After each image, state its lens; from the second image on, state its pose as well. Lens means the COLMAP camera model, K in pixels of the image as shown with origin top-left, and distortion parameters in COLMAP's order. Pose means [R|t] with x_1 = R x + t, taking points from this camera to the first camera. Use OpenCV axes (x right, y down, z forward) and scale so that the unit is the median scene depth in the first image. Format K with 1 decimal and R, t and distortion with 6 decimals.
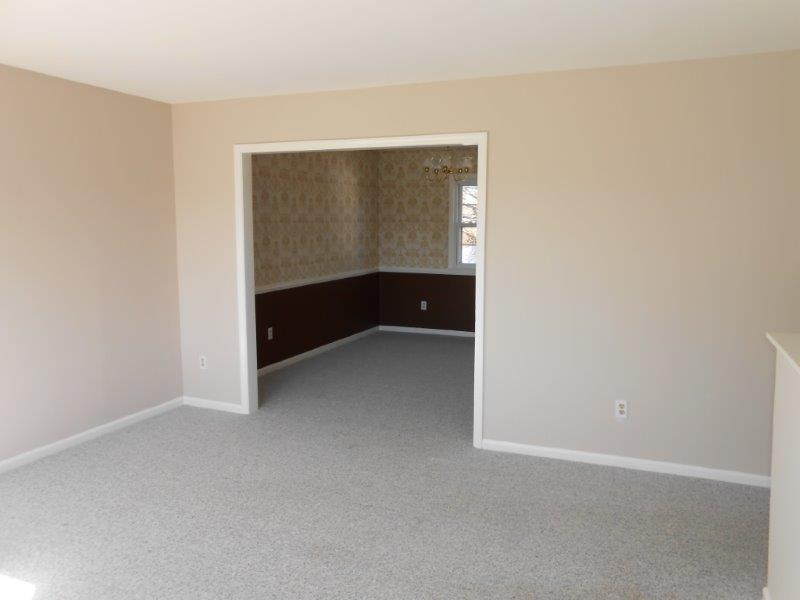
lens RADIAL K [[621.0, 0, 397.7], [0, 621.0, 303.0], [0, 0, 1]] dist [-0.017594, 0.024351]
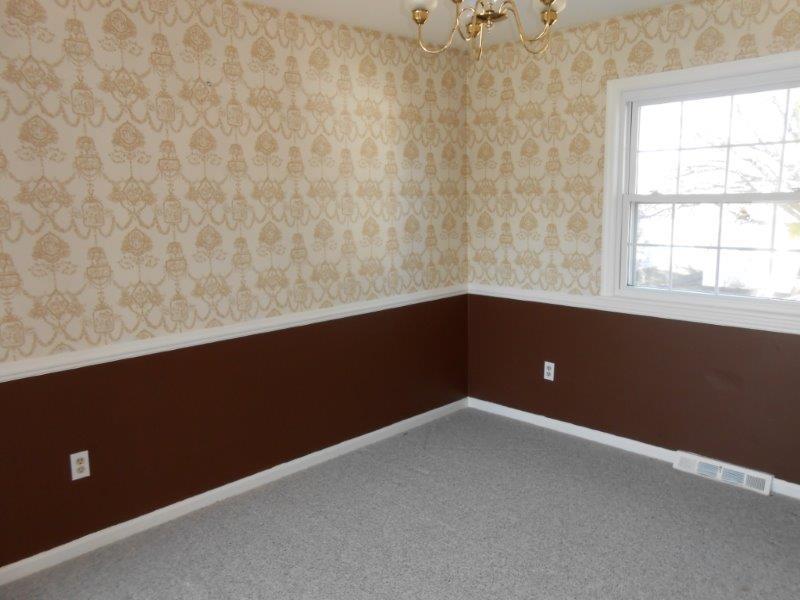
lens RADIAL K [[621.0, 0, 406.7], [0, 621.0, 294.6], [0, 0, 1]] dist [-0.017594, 0.024351]
pose [[0.927031, 0.041267, -0.372707, 0.117459], [-0.031277, 0.998972, 0.032813, -0.067202], [0.373678, -0.018761, 0.927369, 0.532744]]
